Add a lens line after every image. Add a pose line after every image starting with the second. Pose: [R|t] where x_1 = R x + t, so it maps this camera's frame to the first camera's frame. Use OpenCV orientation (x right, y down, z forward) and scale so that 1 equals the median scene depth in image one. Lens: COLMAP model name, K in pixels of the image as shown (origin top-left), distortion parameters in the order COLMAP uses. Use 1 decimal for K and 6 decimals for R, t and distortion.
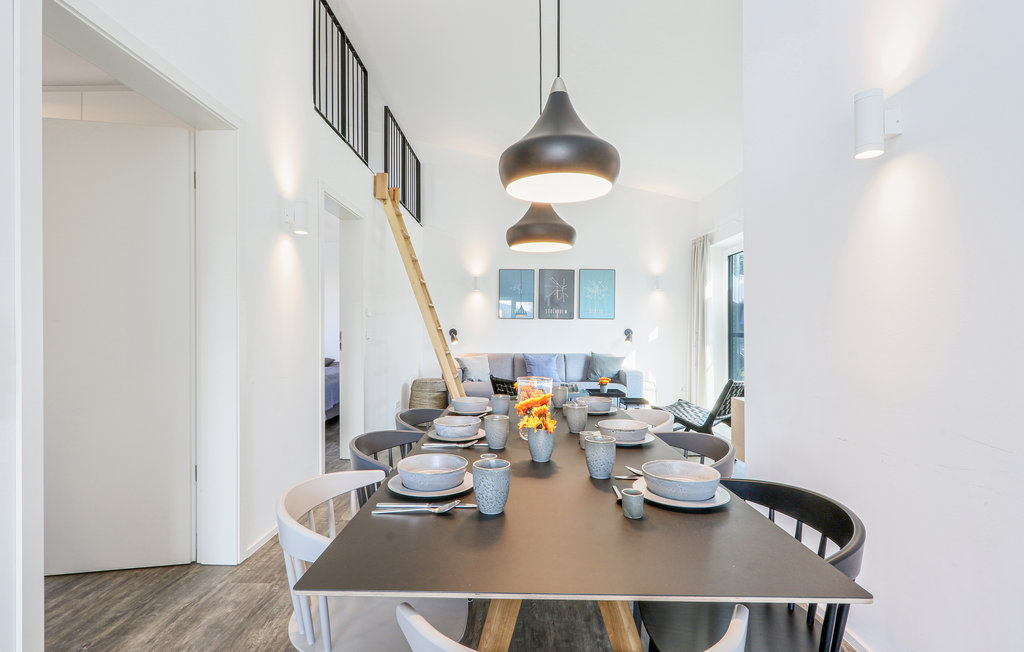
lens RADIAL K [[475.0, 0, 505.1], [0, 475.0, 341.1], [0, 0, 1]] dist [0.000570, -0.000061]
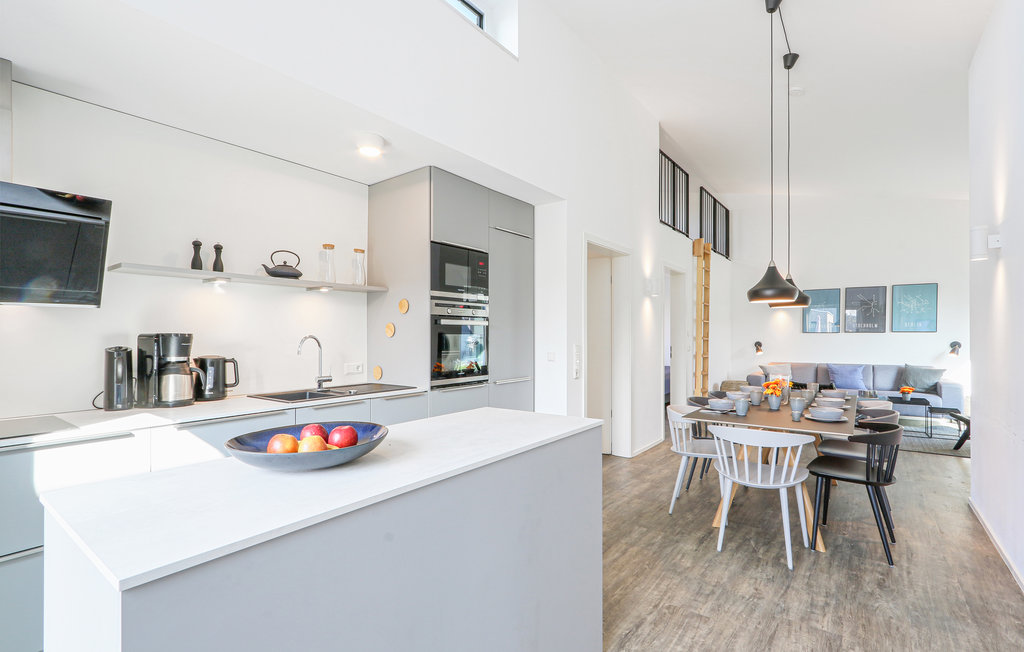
lens RADIAL K [[475.0, 0, 505.1], [0, 475.0, 341.1], [0, 0, 1]] dist [0.000570, -0.000061]
pose [[0.808138, -0.002510, -0.588988, 0.091571], [-0.005470, 0.999916, -0.011766, -0.010839], [0.588968, 0.012730, 0.808056, -0.400660]]
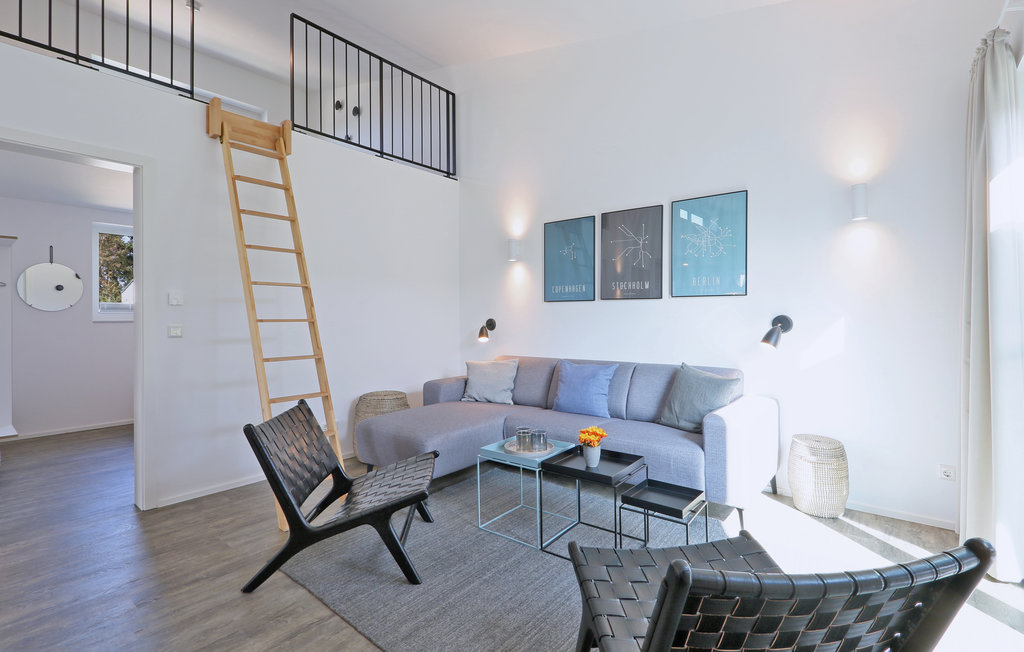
lens RADIAL K [[475.0, 0, 512.0], [0, 475.0, 326.0], [0, 0, 1]] dist [0.000361, 0.000067]
pose [[0.788889, -0.006095, -0.614506, 0.372577], [0.000393, 0.999956, -0.009414, -0.011718], [0.614536, 0.007185, 0.788856, 0.533890]]
